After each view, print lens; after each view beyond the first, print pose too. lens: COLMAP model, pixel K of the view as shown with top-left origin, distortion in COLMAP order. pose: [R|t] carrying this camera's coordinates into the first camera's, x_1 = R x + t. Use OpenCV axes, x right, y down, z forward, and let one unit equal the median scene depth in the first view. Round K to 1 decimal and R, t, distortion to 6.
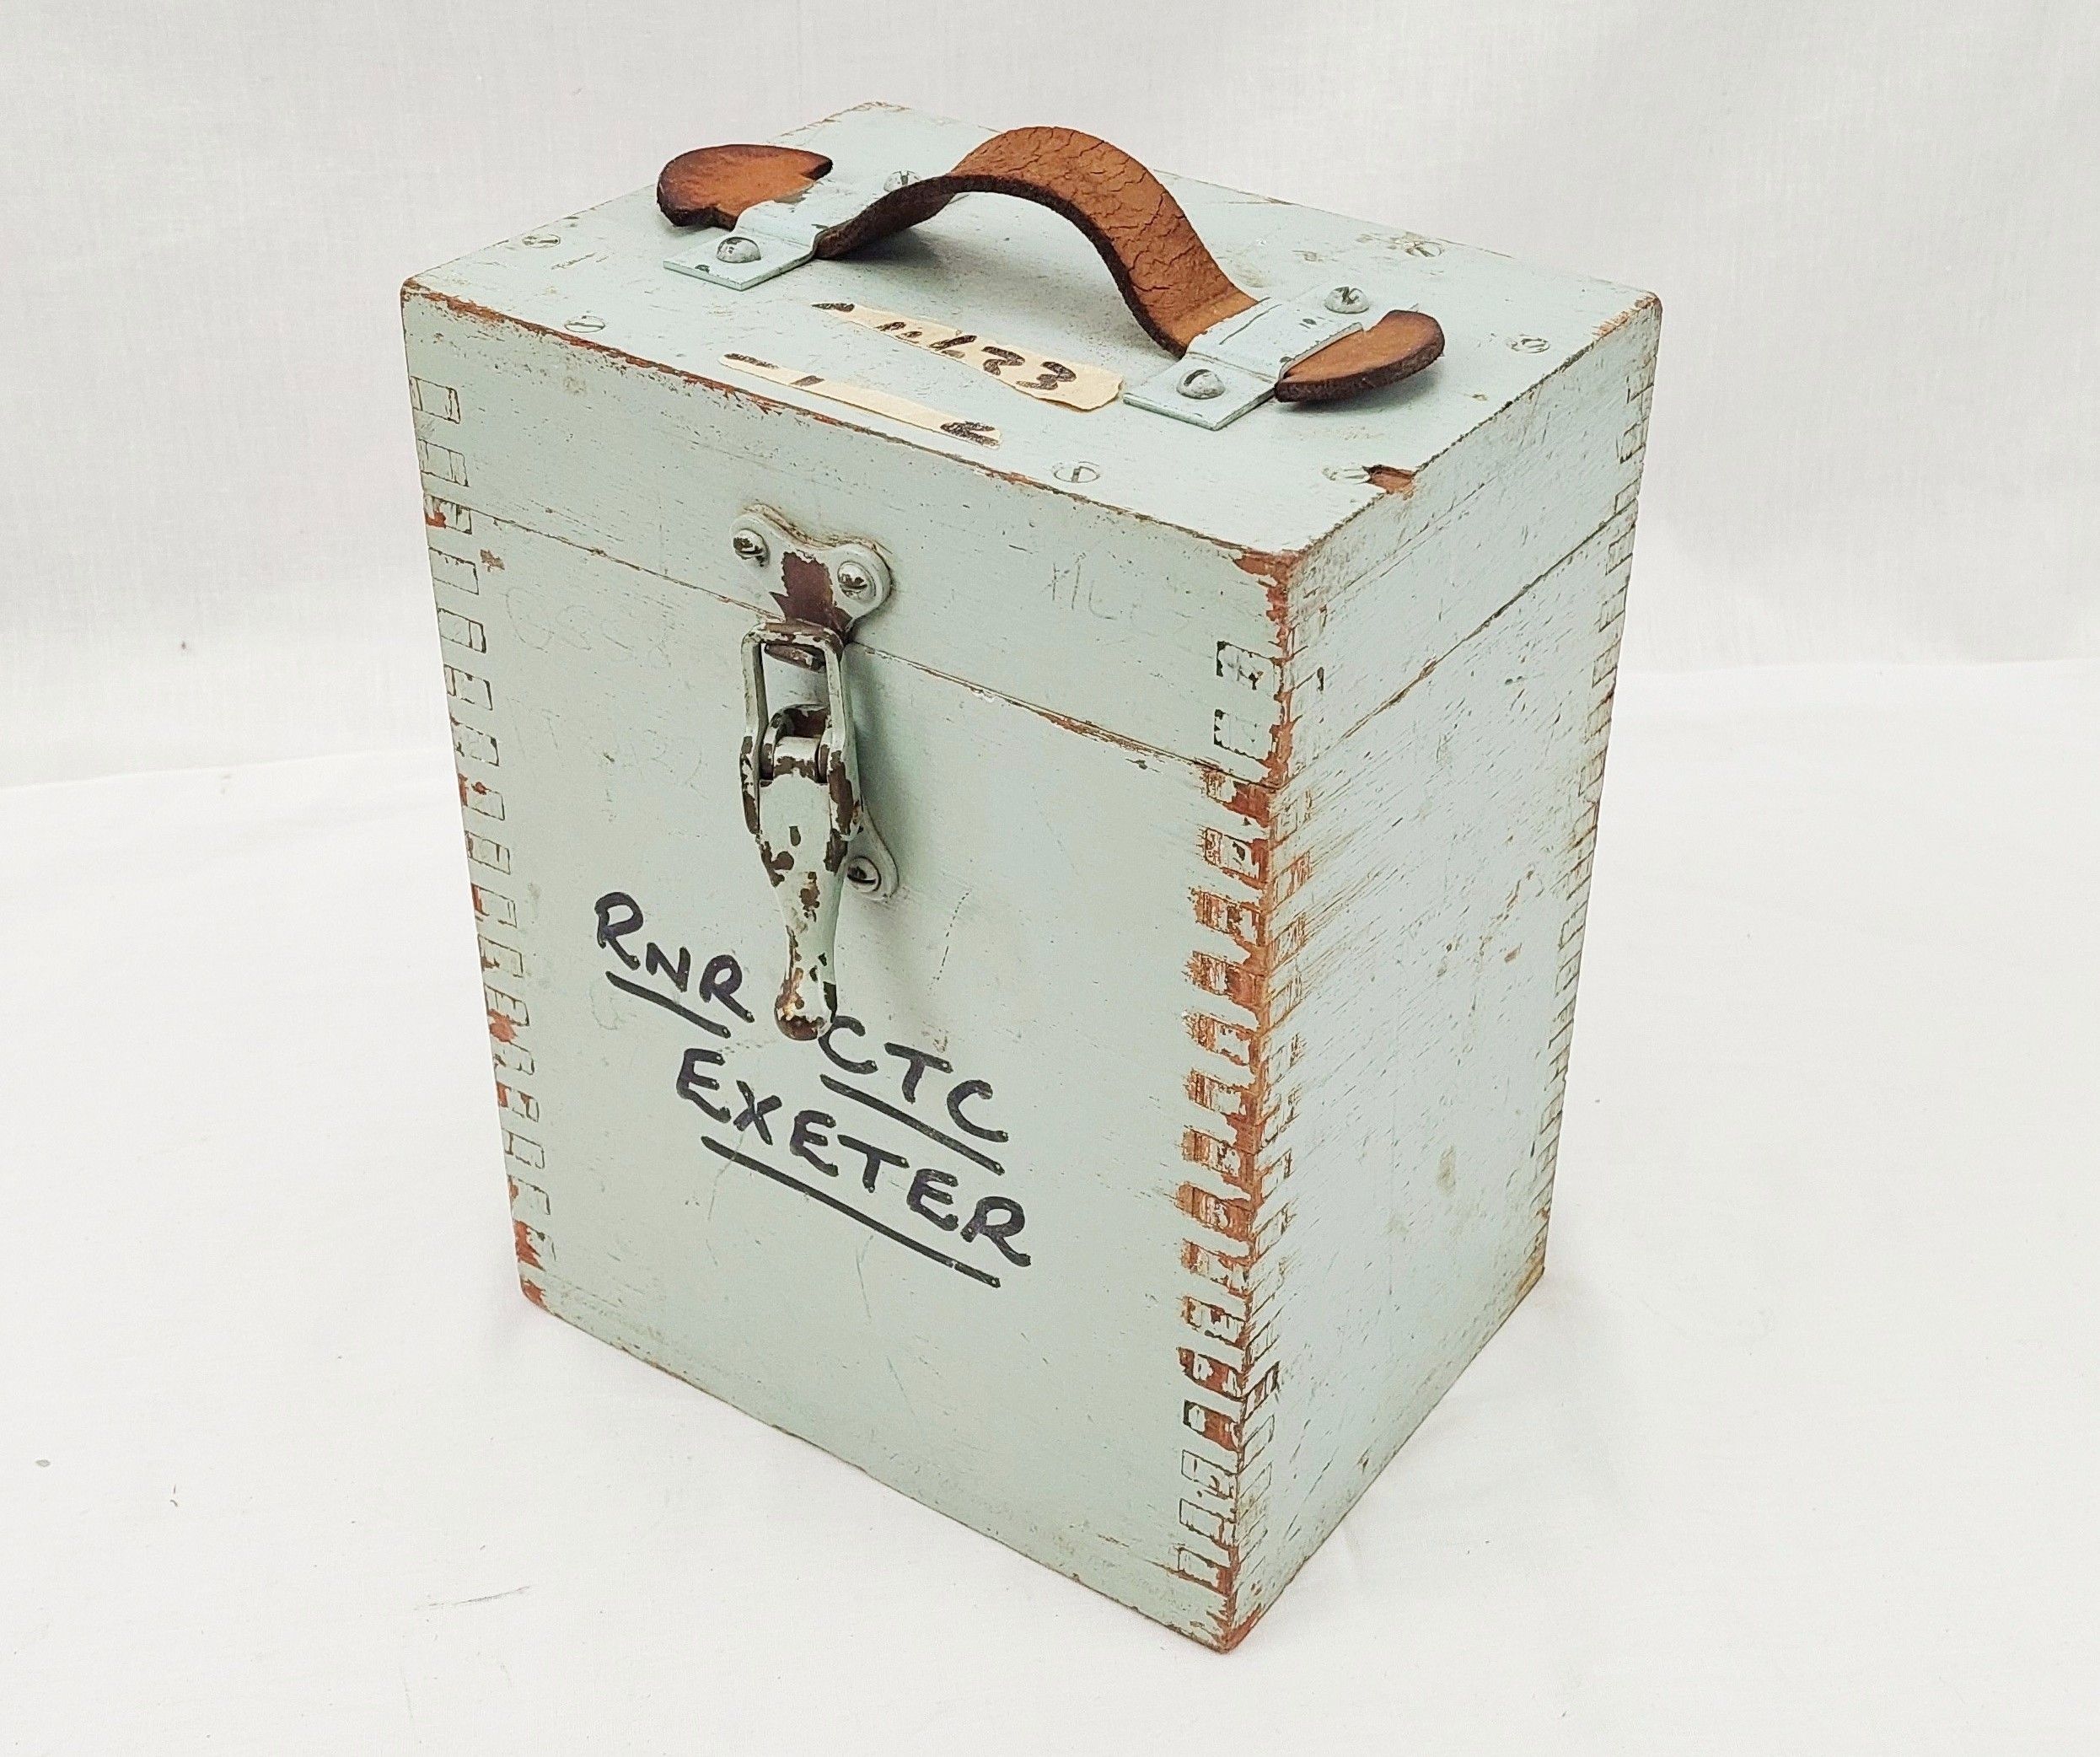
lens RADIAL K [[2768.3, 0, 1178.7], [0, 2768.3, 934.1], [0, 0, 1]] dist [0.209839, 0.000000]
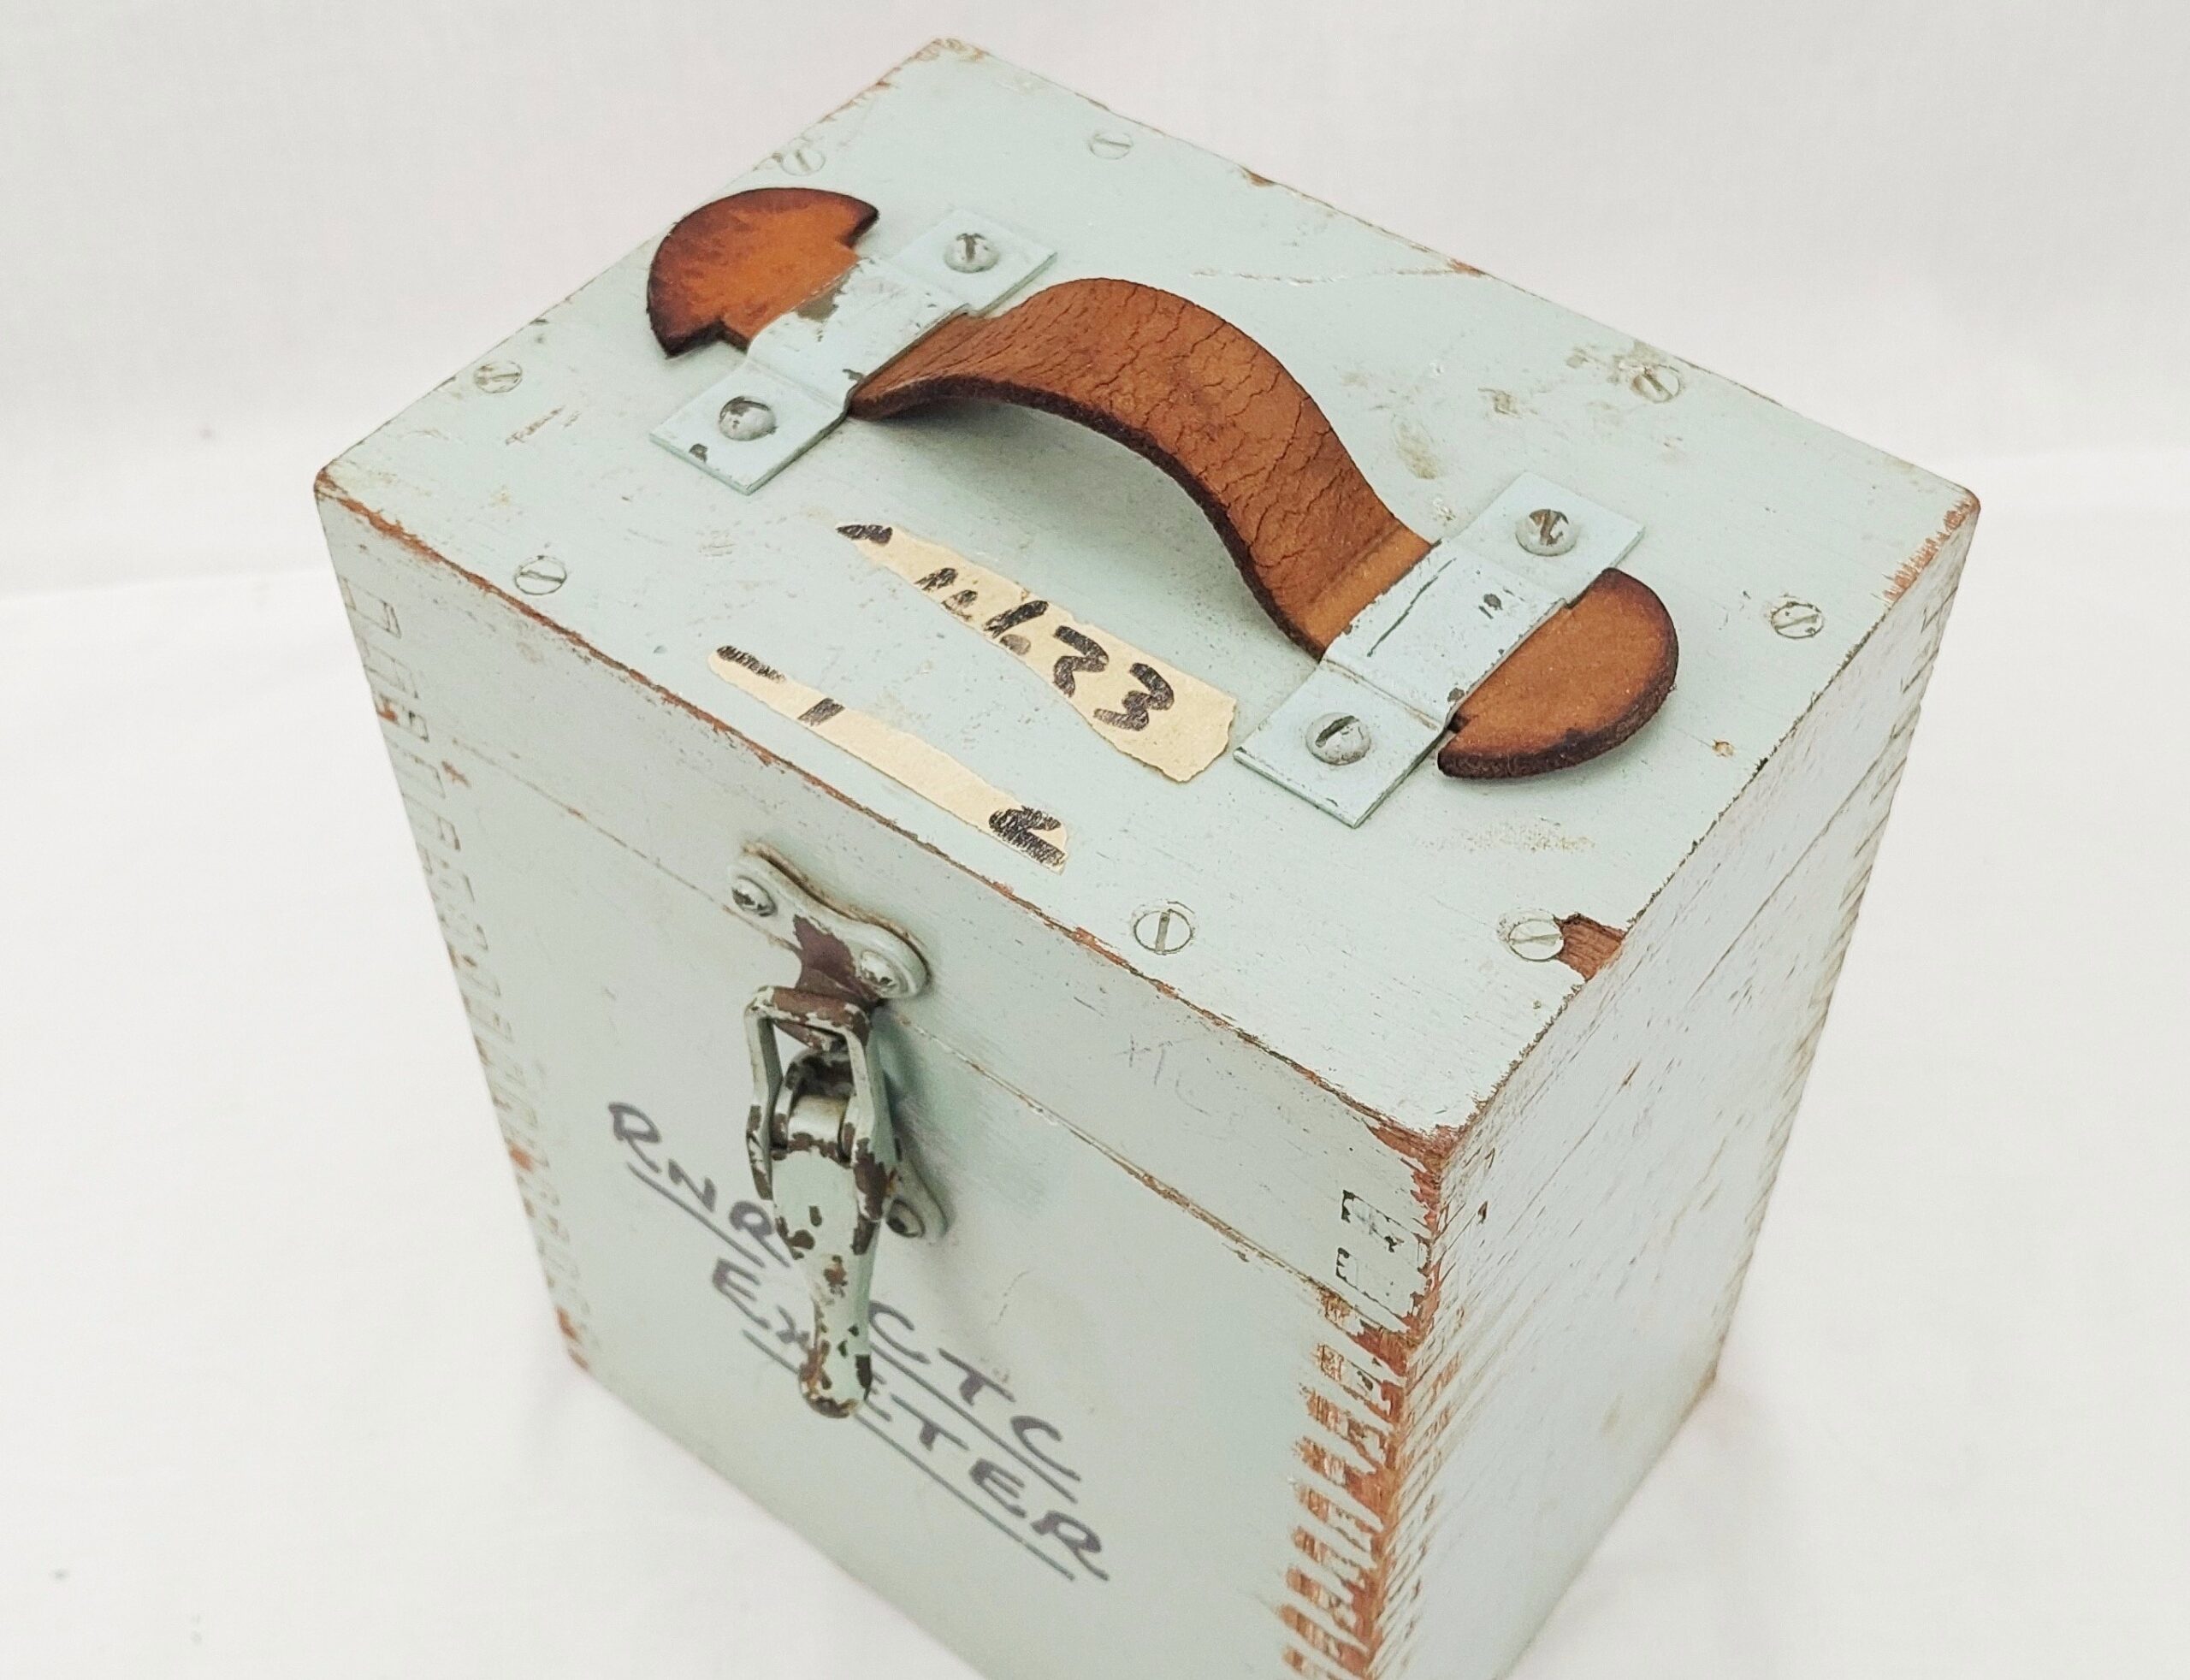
lens RADIAL K [[2621.7, 0, 1119.3], [0, 2621.7, 884.4], [0, 0, 1]] dist [0.200690, 0.000000]
pose [[0.996455, 0.037615, -0.075254, 0.003432], [-0.015191, 0.960227, 0.278806, -0.338987], [0.082748, -0.276674, 0.957394, 0.299986]]
